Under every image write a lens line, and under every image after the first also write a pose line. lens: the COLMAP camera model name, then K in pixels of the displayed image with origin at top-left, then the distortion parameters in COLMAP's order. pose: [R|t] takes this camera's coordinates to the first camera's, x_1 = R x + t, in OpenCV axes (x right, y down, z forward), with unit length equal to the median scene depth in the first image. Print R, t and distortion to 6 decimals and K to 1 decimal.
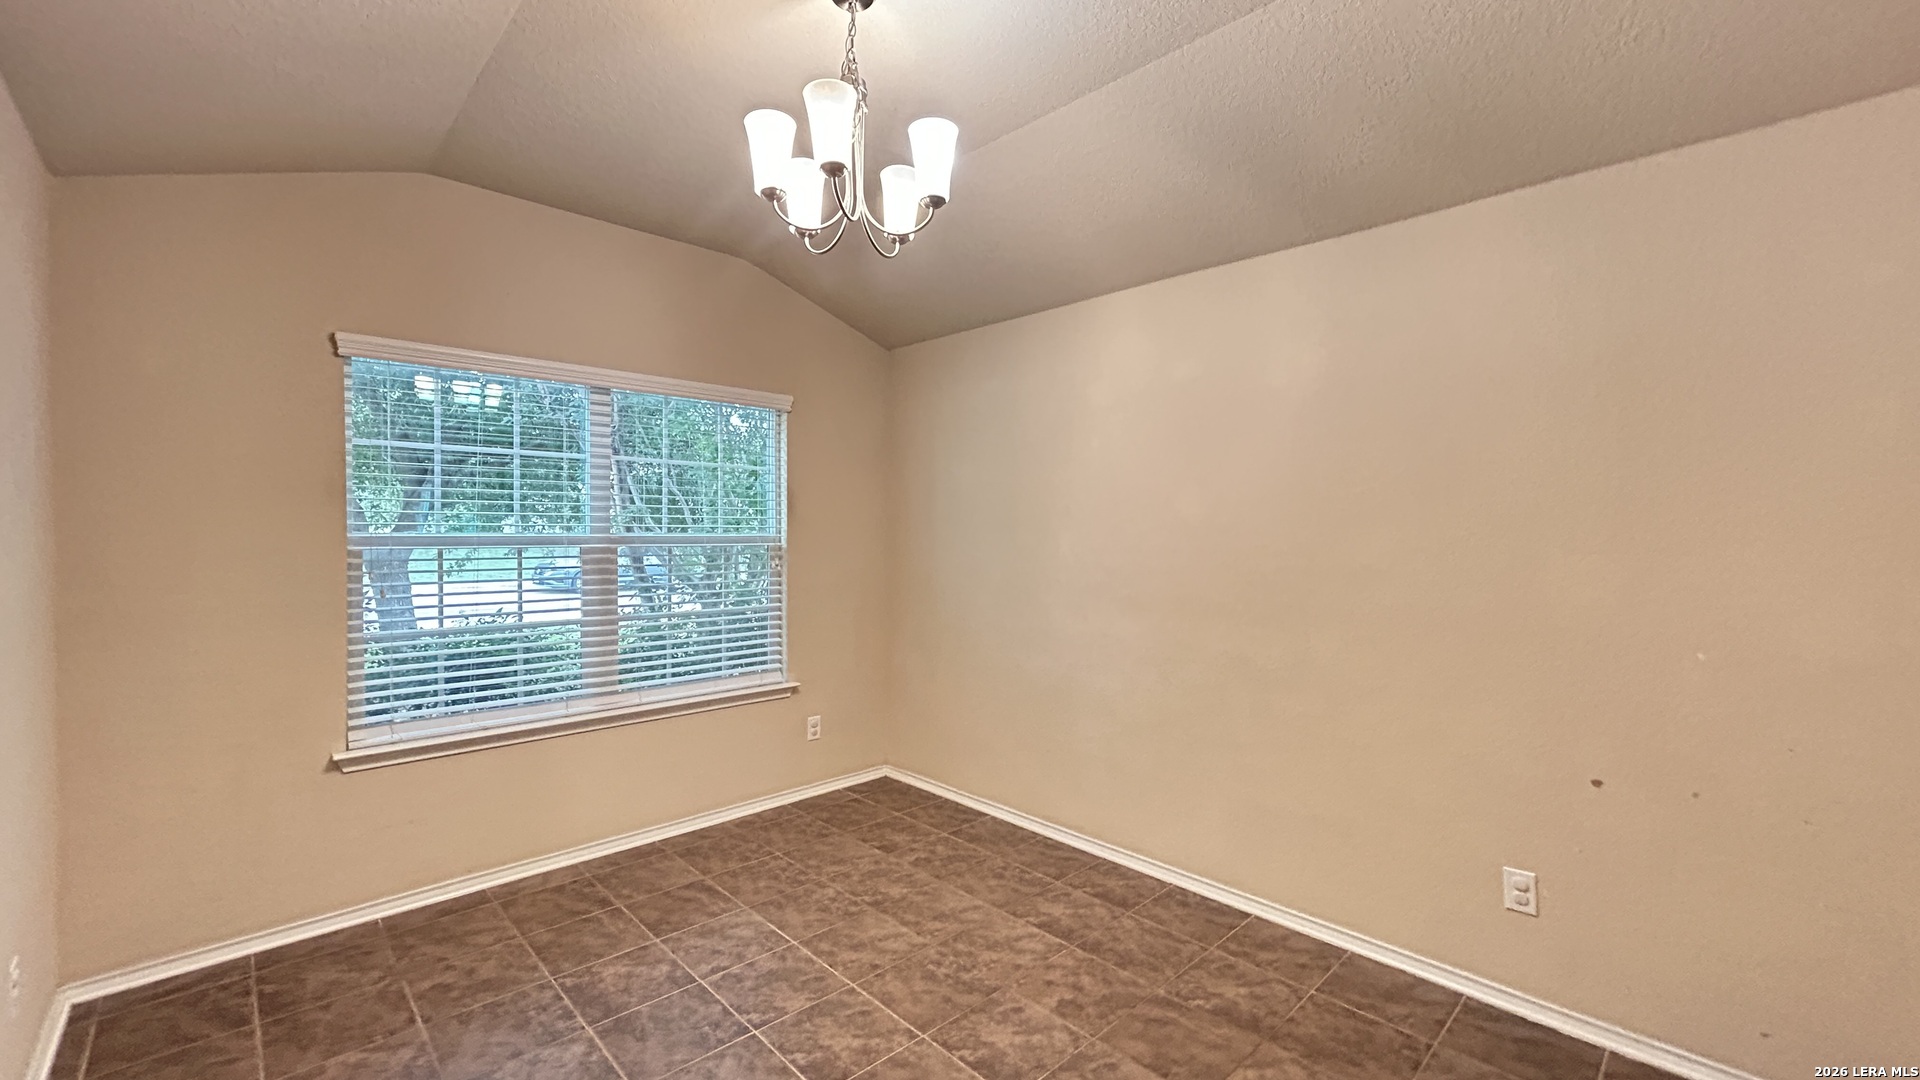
lens RADIAL K [[770.8, 0, 963.2], [0, 770.8, 533.1], [0, 0, 1]] dist [-0.001286, -0.000160]
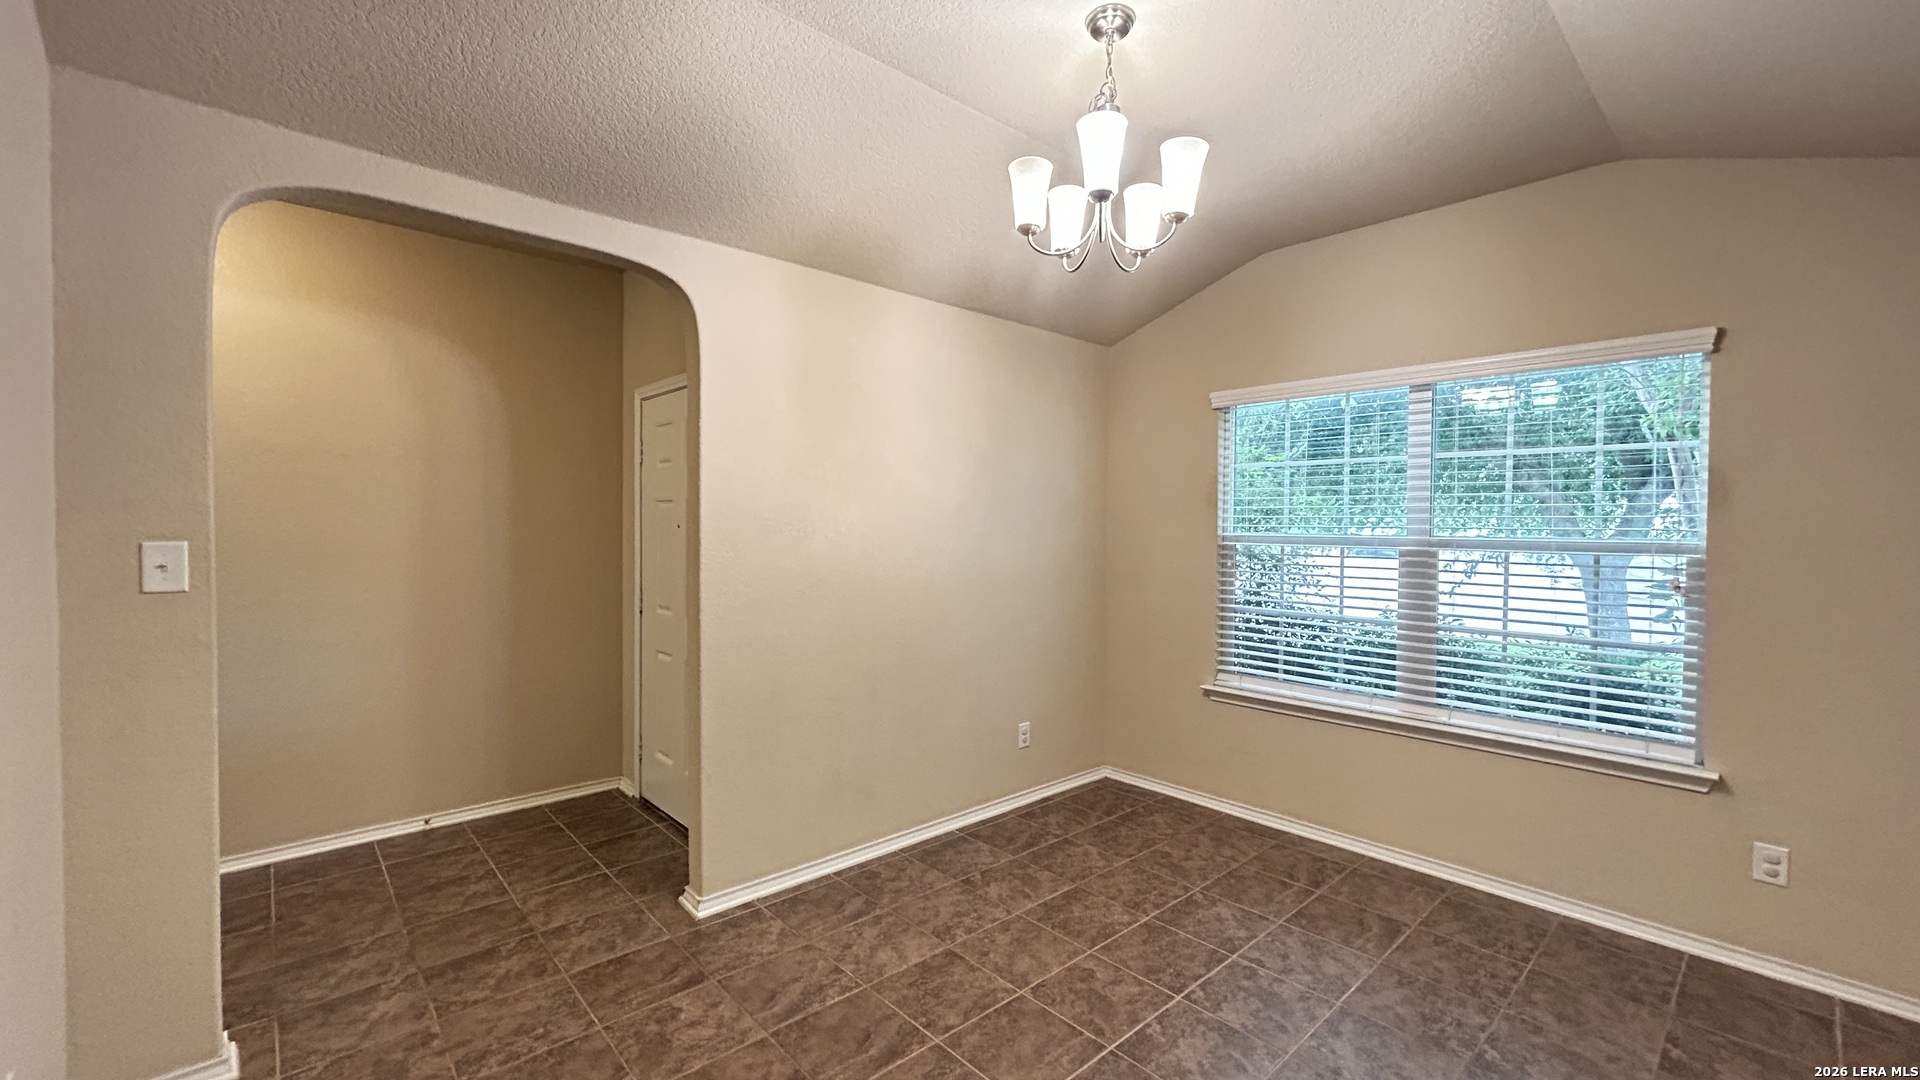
lens RADIAL K [[770.8, 0, 963.2], [0, 770.8, 533.1], [0, 0, 1]] dist [-0.001286, -0.000160]
pose [[-0.027928, 0.006029, -0.999592, 0.556546], [-0.015993, 0.999851, 0.006478, -0.000434], [0.999482, 0.016168, -0.027828, 0.497292]]
